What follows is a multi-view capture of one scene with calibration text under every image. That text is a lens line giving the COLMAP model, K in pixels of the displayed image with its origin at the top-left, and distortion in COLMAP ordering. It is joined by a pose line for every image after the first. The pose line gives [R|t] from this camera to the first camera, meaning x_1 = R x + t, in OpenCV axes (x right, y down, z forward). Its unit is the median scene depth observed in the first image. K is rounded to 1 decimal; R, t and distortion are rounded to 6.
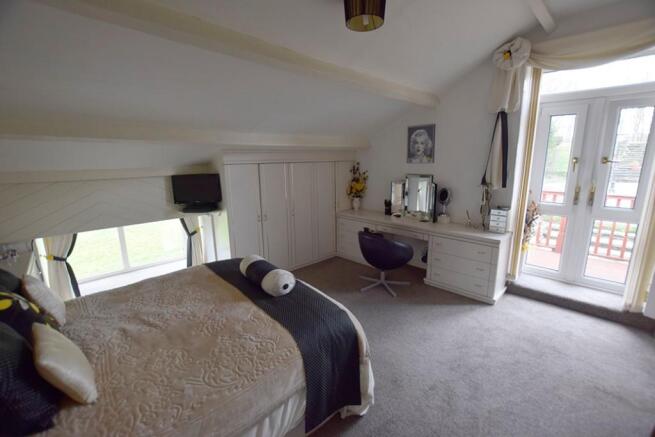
lens RADIAL K [[289.5, 0, 324.6], [0, 289.5, 219.7], [0, 0, 1]] dist [-0.024351, 0.001800]
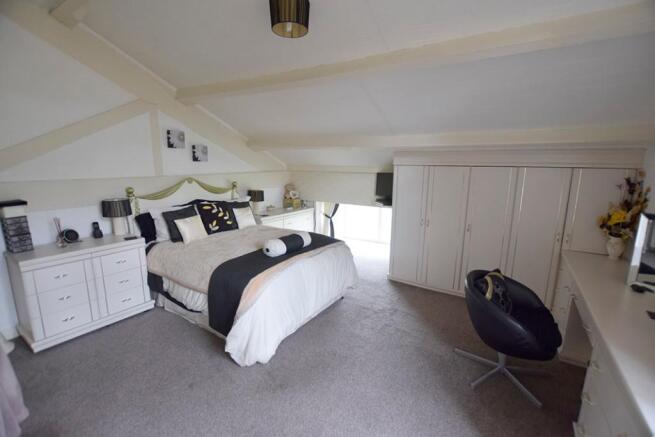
lens RADIAL K [[289.5, 0, 324.1], [0, 289.5, 216.2], [0, 0, 1]] dist [-0.024351, 0.001800]
pose [[0.218532, 0.193812, -0.956389, 0.678912], [-0.208377, 0.966741, 0.148296, -0.107858], [0.953322, 0.166882, 0.251650, 0.481794]]
